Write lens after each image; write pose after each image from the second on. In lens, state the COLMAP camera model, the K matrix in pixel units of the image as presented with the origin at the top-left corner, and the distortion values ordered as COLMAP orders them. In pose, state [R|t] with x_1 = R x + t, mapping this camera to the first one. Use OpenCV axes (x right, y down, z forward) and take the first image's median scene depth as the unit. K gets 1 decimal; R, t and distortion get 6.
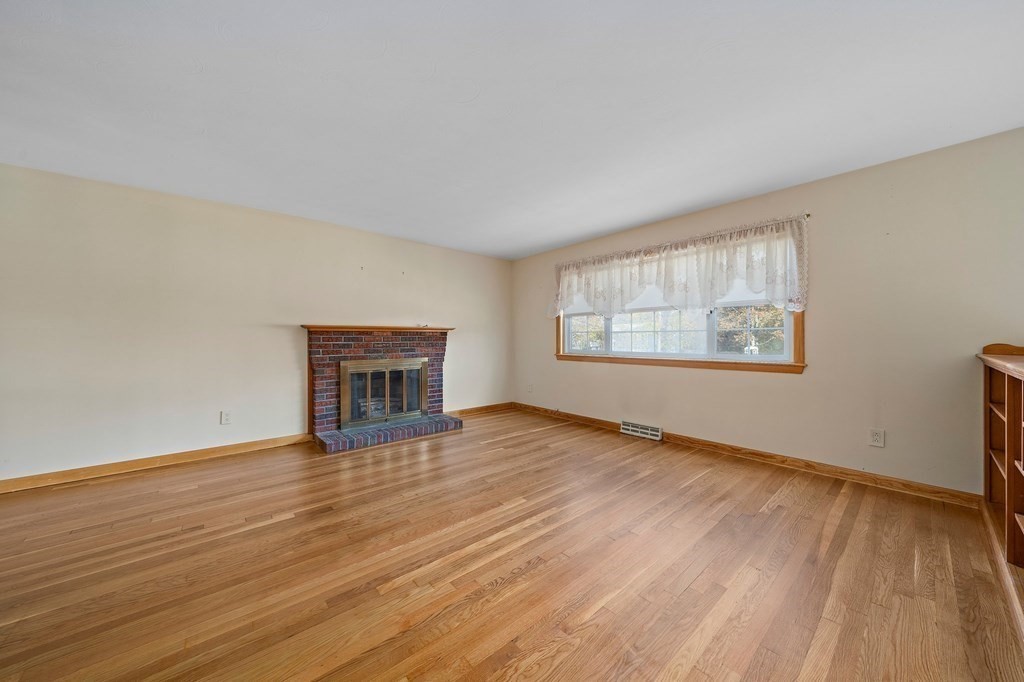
lens RADIAL K [[356.8, 0, 506.1], [0, 356.8, 339.0], [0, 0, 1]] dist [-0.005333, -0.000054]
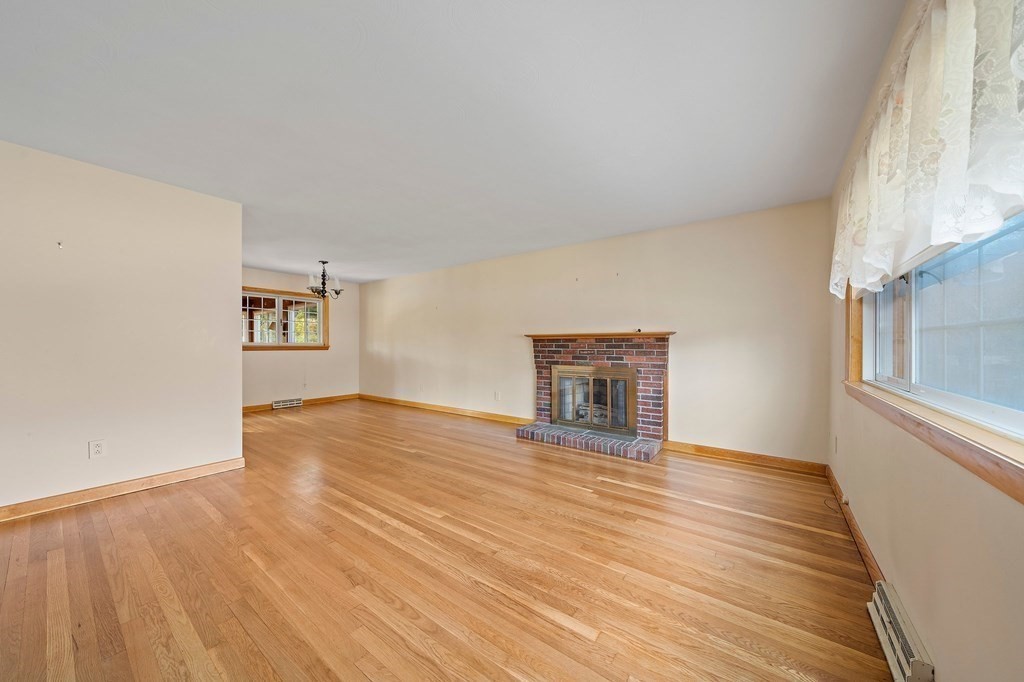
lens RADIAL K [[356.8, 0, 506.1], [0, 356.8, 339.0], [0, 0, 1]] dist [-0.005333, -0.000054]
pose [[0.212388, -0.014684, -0.977075, 0.650164], [-0.003350, 0.999870, -0.015754, -0.003415], [0.977180, 0.006619, 0.212311, 0.615583]]
